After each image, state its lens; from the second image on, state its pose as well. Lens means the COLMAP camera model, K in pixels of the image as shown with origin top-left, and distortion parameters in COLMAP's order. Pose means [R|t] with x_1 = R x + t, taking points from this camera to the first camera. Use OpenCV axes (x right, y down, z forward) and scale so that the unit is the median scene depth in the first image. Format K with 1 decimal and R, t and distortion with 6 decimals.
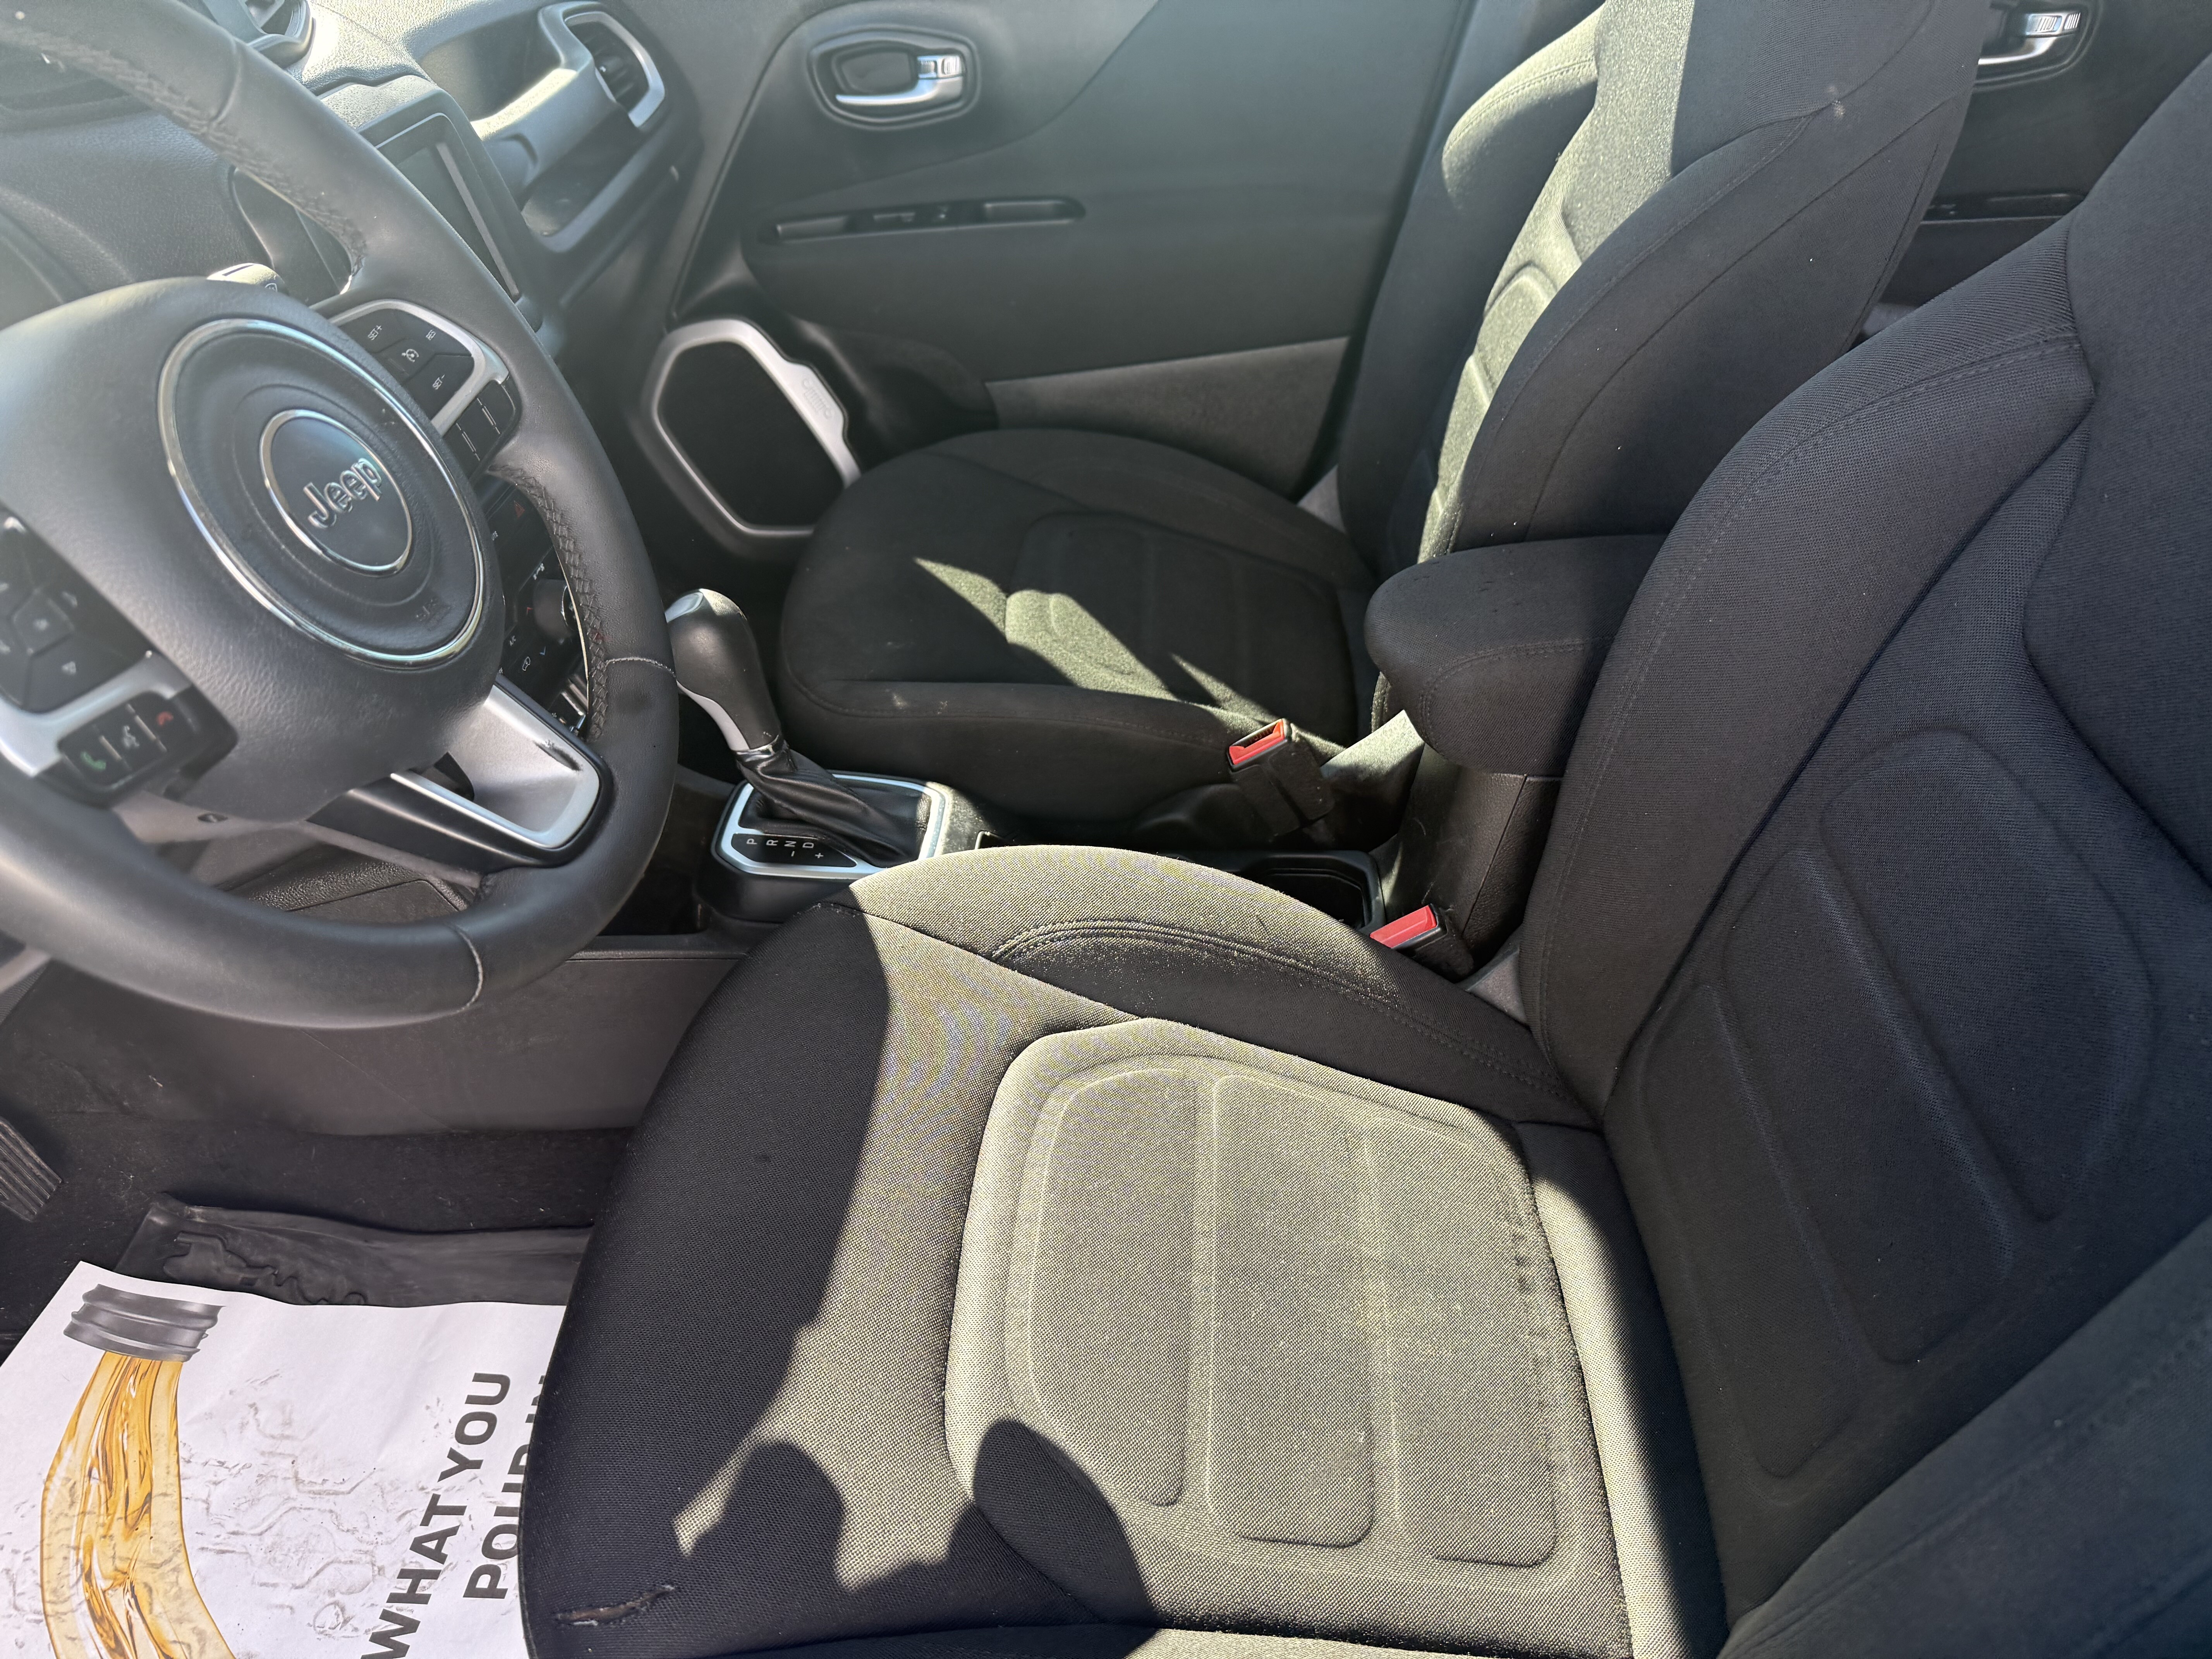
lens RADIAL K [[1600.6, 0, 1106.0], [0, 1600.6, 829.5], [0, 0, 1]] dist [-0.000085, -0.061890]
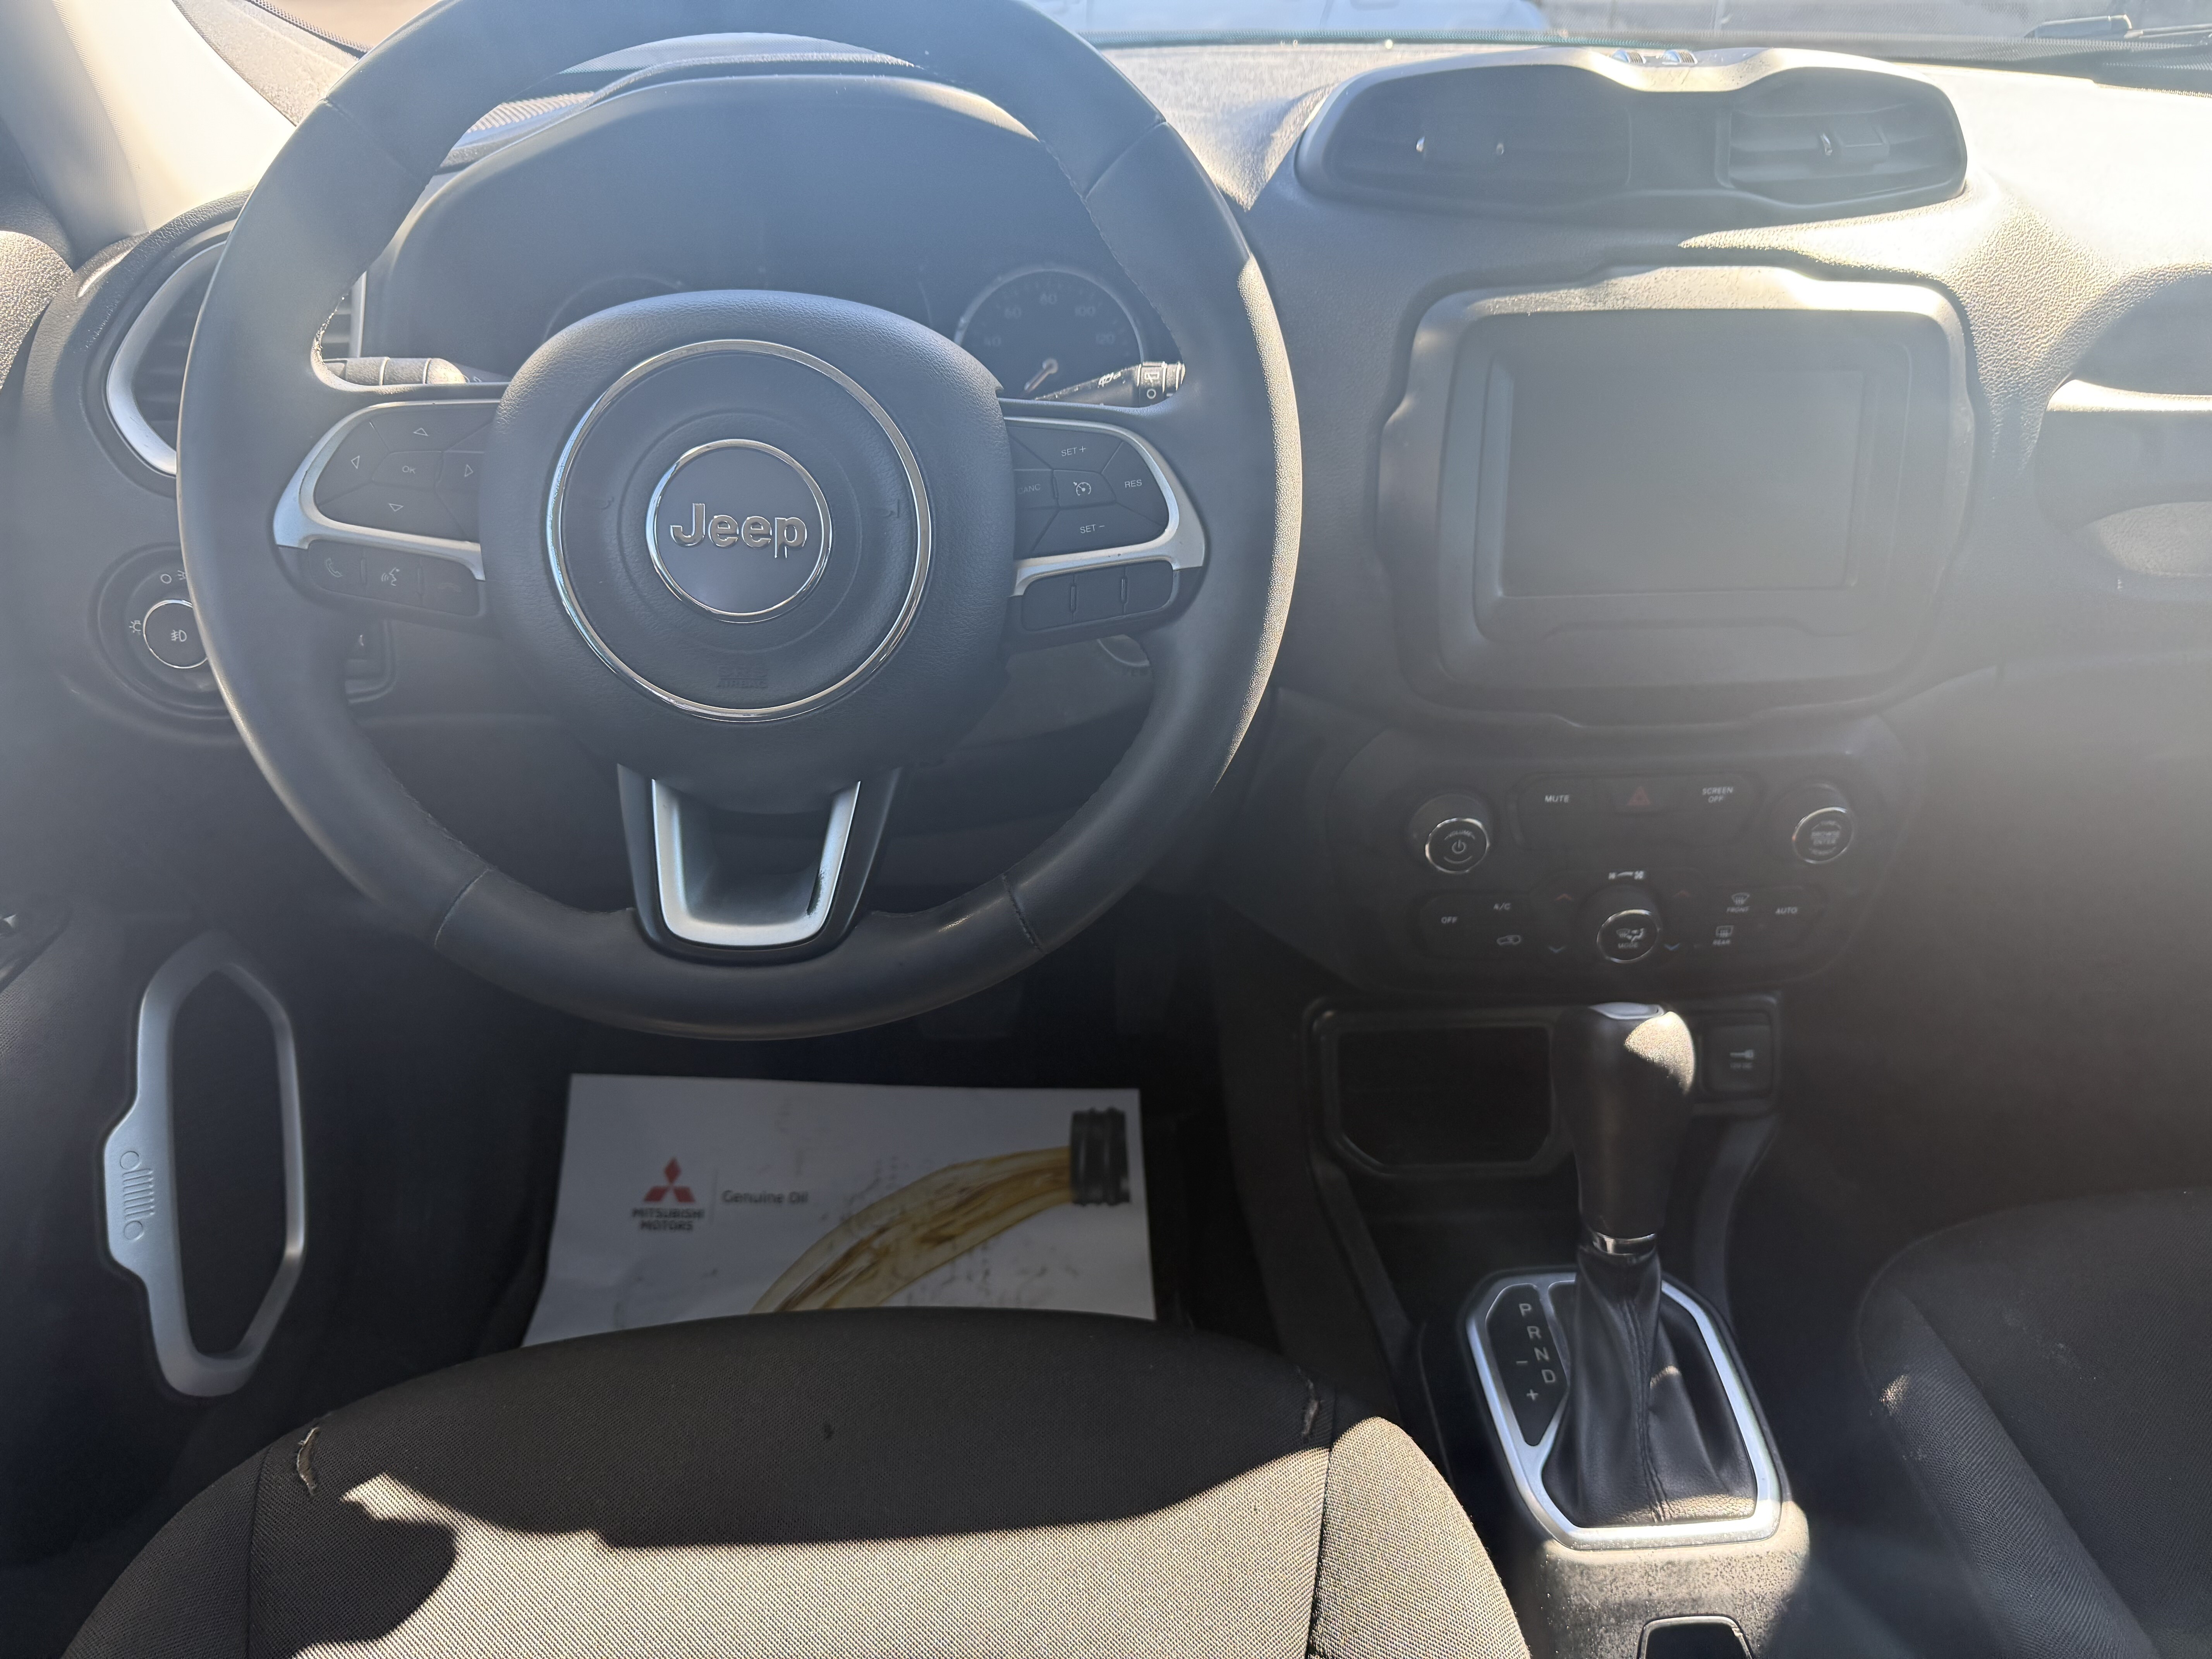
lens RADIAL K [[1600.6, 0, 1106.0], [0, 1600.6, 829.5], [0, 0, 1]] dist [-0.000085, -0.061890]
pose [[0.121815, 0.531167, -0.838465, 0.256859], [-0.588351, 0.718987, 0.370001, -0.315694], [0.799378, 0.448240, 0.400096, 0.472232]]
